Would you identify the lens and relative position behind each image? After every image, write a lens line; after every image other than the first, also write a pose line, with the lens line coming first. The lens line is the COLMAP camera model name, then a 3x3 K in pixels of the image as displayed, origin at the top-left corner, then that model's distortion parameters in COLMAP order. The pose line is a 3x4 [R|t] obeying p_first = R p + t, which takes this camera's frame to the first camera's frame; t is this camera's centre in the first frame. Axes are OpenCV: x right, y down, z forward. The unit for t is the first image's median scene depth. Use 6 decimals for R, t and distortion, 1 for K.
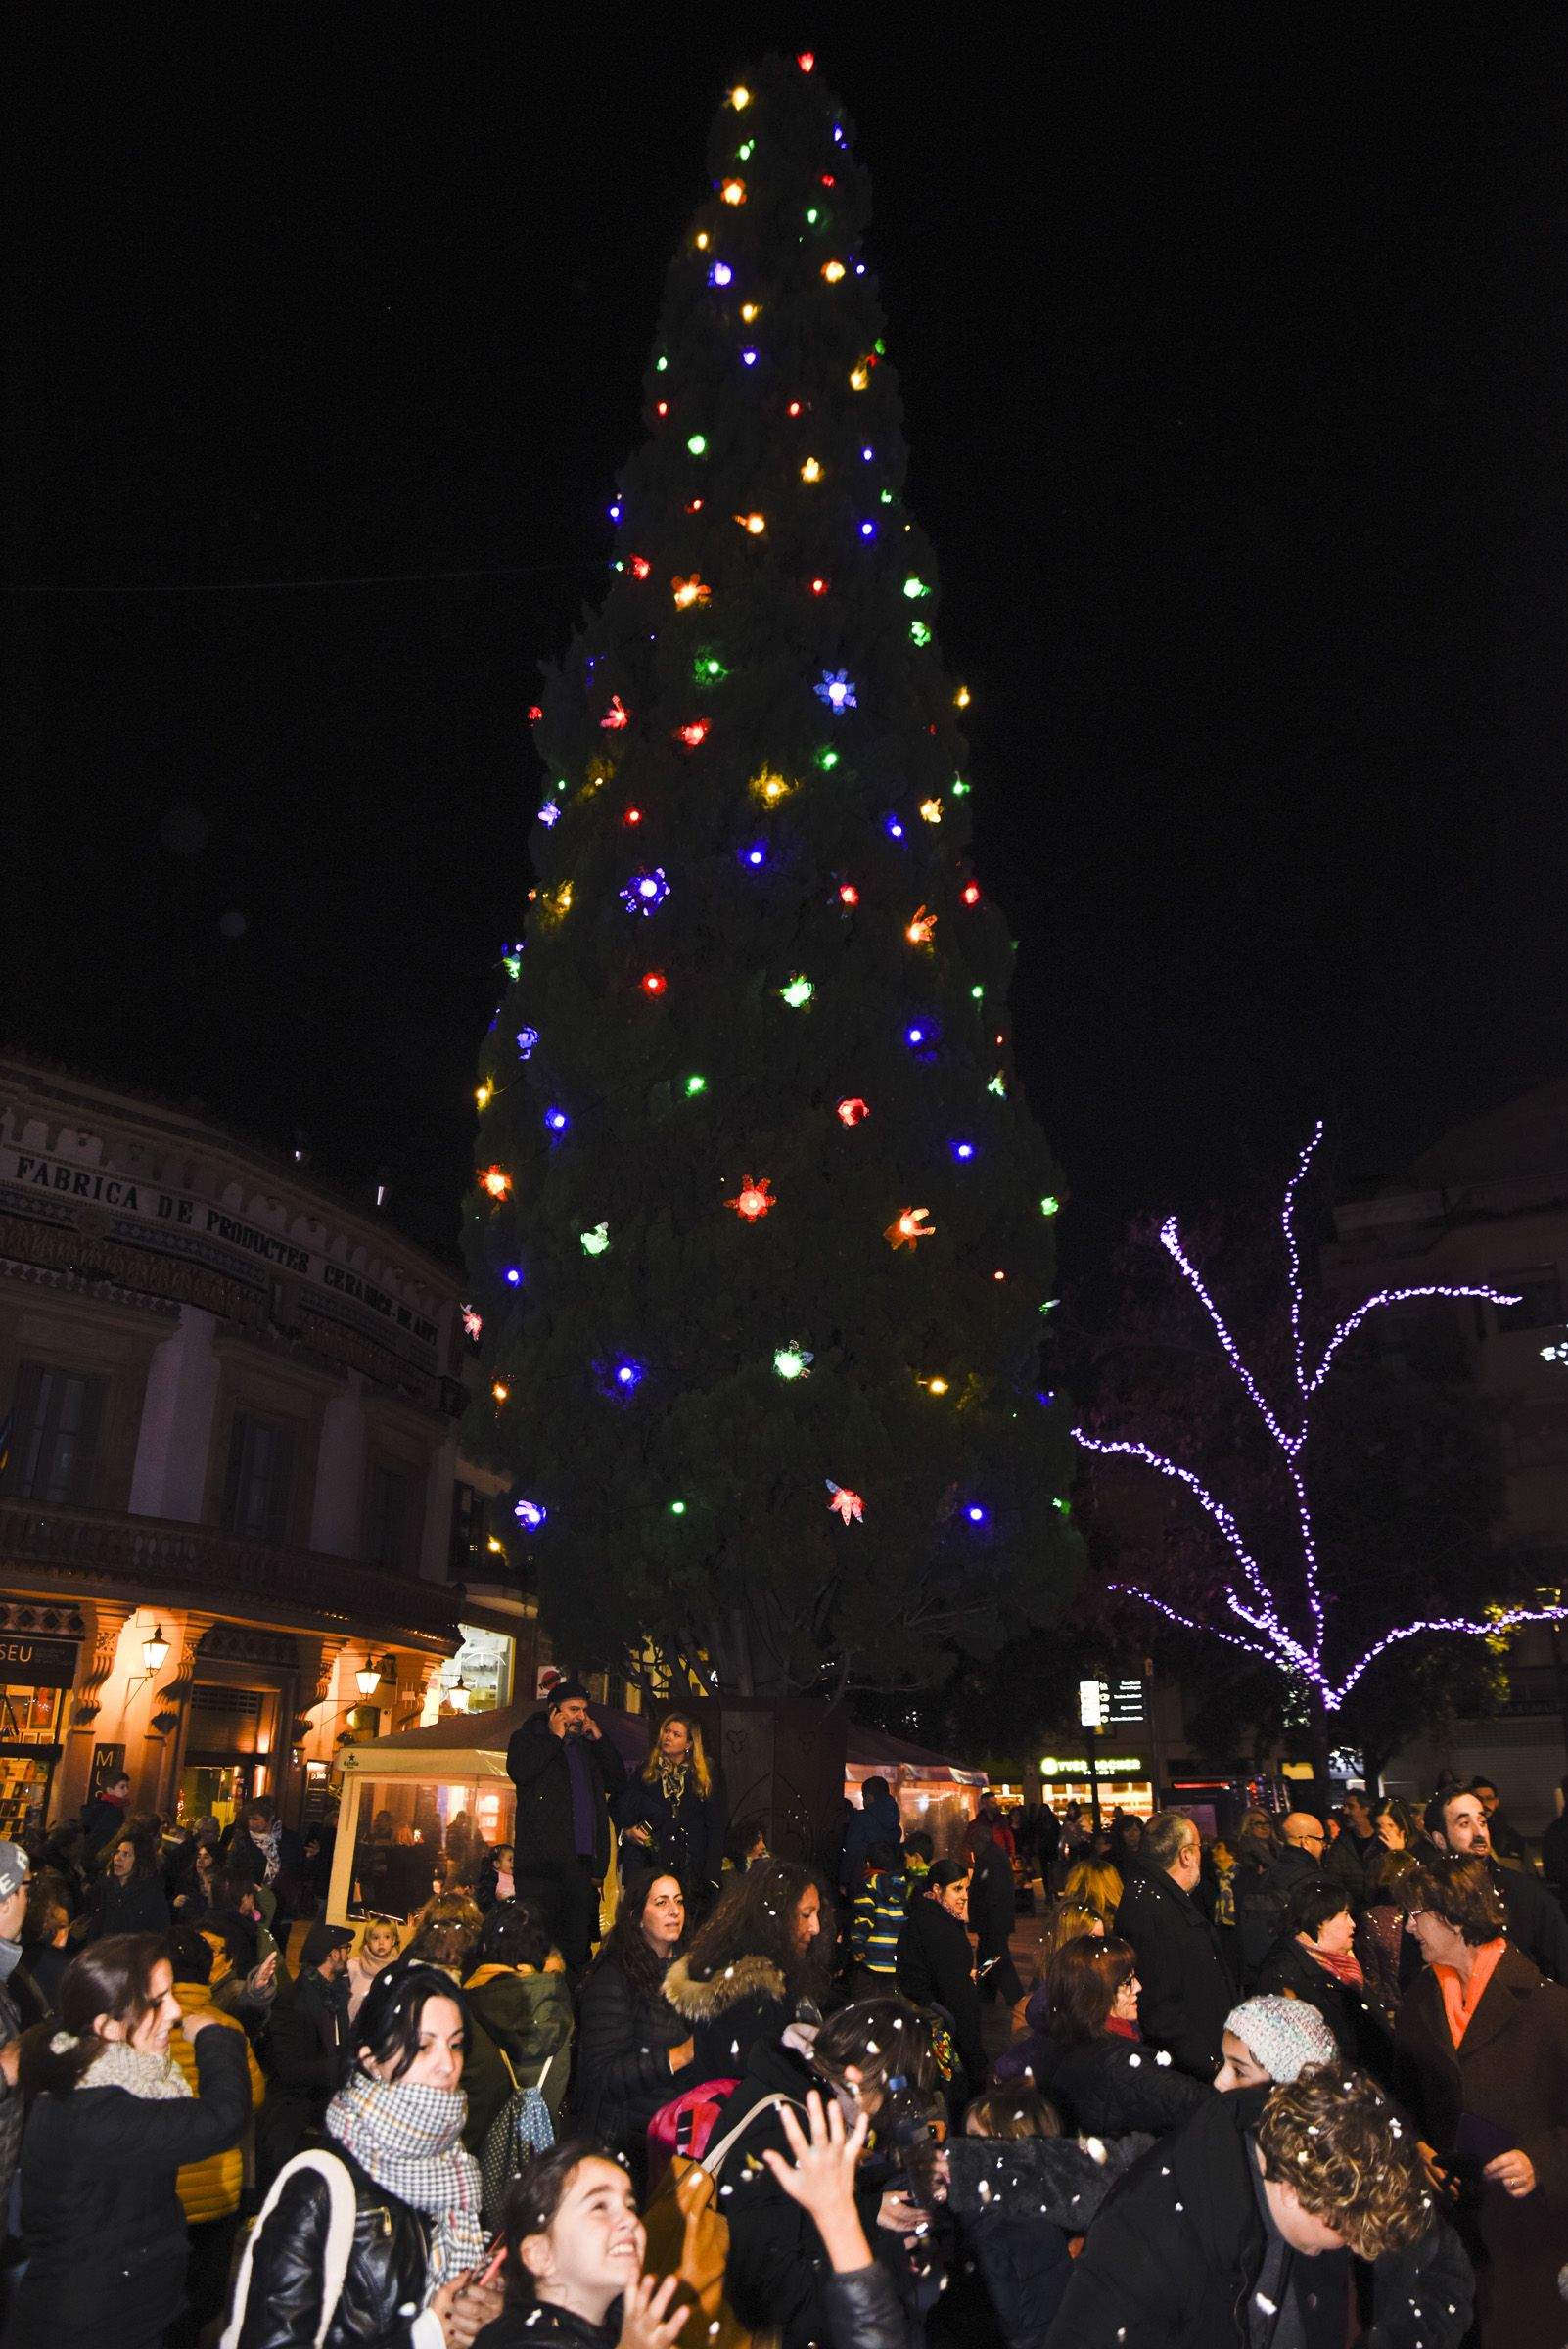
lens RADIAL K [[1589.4, 0, 801.7], [0, 1589.4, 1194.0], [0, 0, 1]] dist [-0.133466, 0.098380]
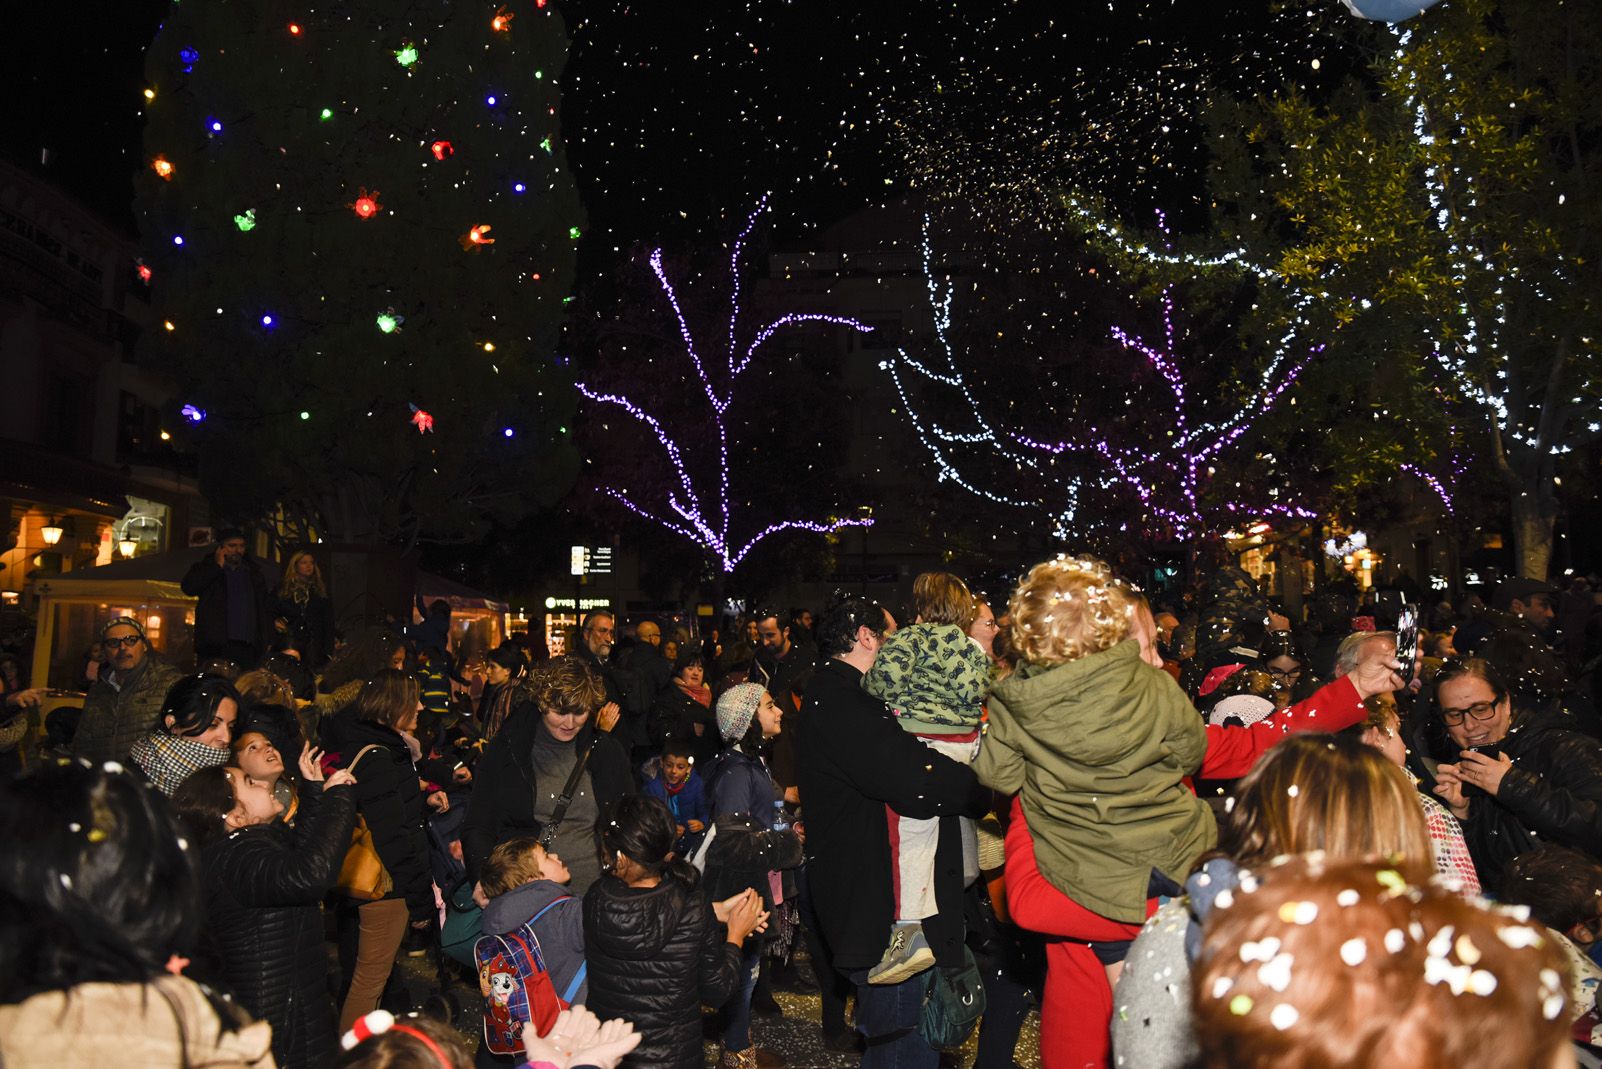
lens RADIAL K [[1089.3, 0, 796.6], [0, 1089.3, 552.0], [0, 0, 1]] dist [-0.139583, 0.104156]
pose [[0.932494, 0.029435, 0.359983, -0.001353], [-0.134421, 0.953361, 0.270249, -0.003954], [-0.335239, -0.300395, 0.892960, -0.034065]]
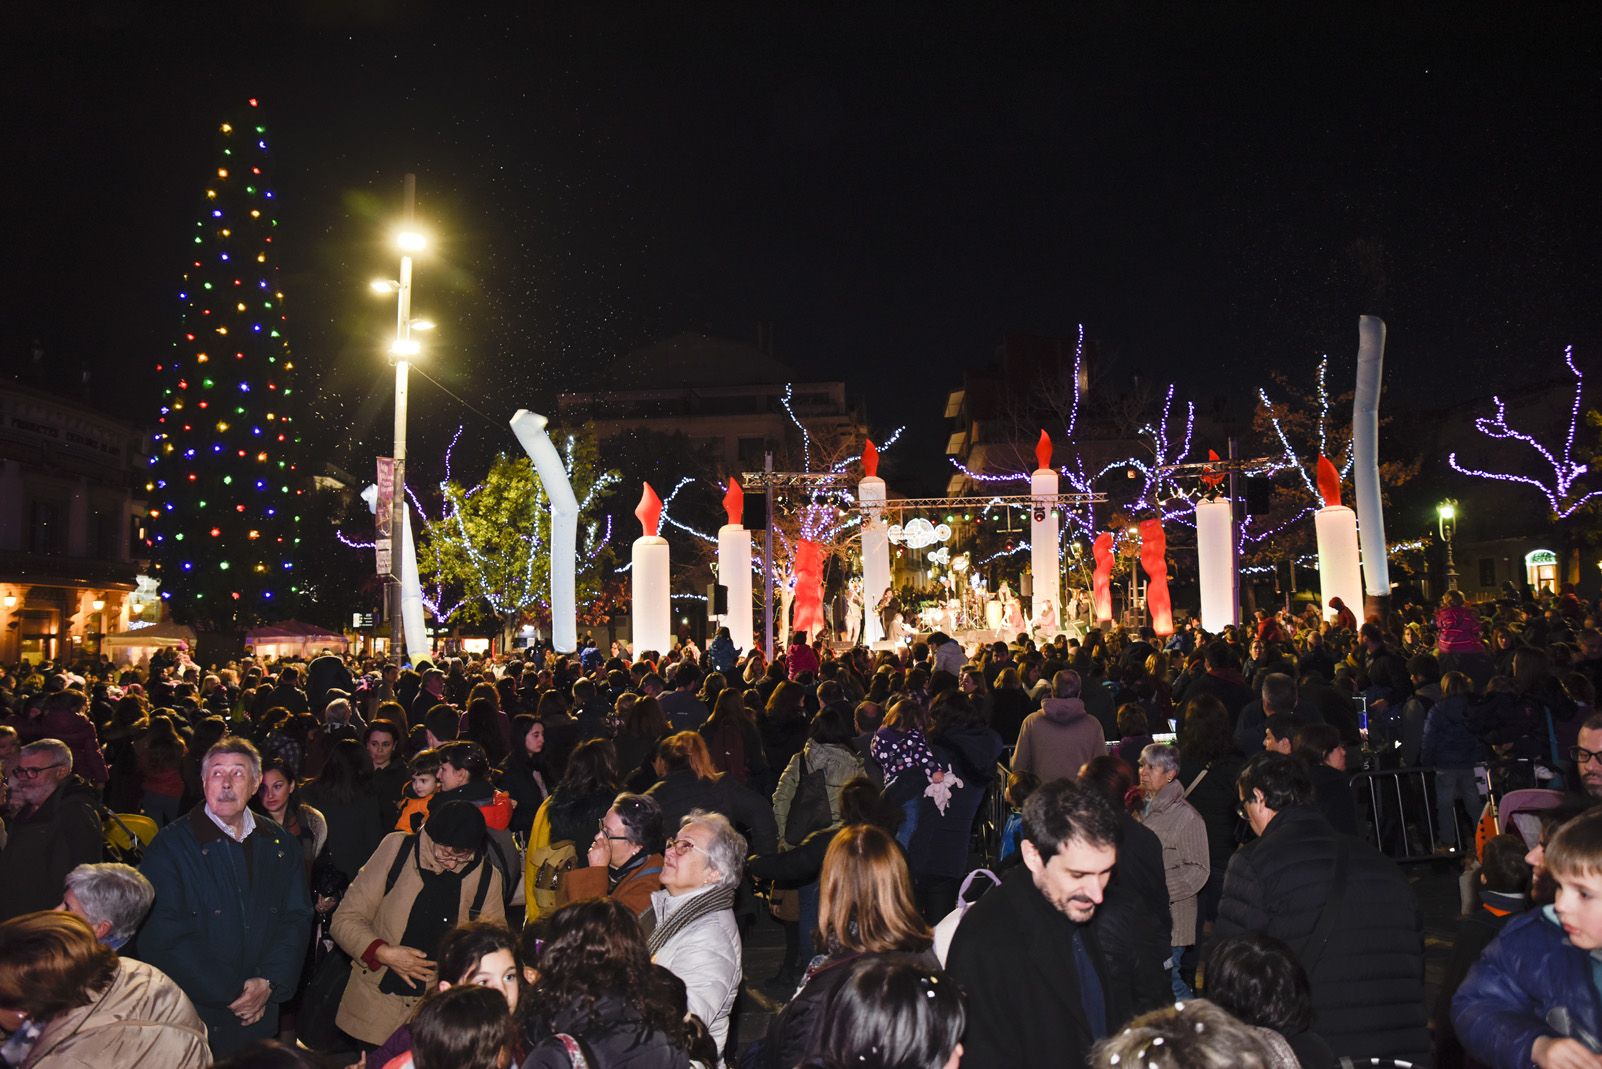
lens RADIAL K [[1089.3, 0, 796.6], [0, 1089.3, 552.0], [0, 0, 1]] dist [-0.139583, 0.104156]
pose [[0.932013, 0.013258, 0.362181, 0.203533], [-0.118730, 0.955354, 0.270560, -0.452846], [-0.342424, -0.295168, 0.891976, -1.093023]]
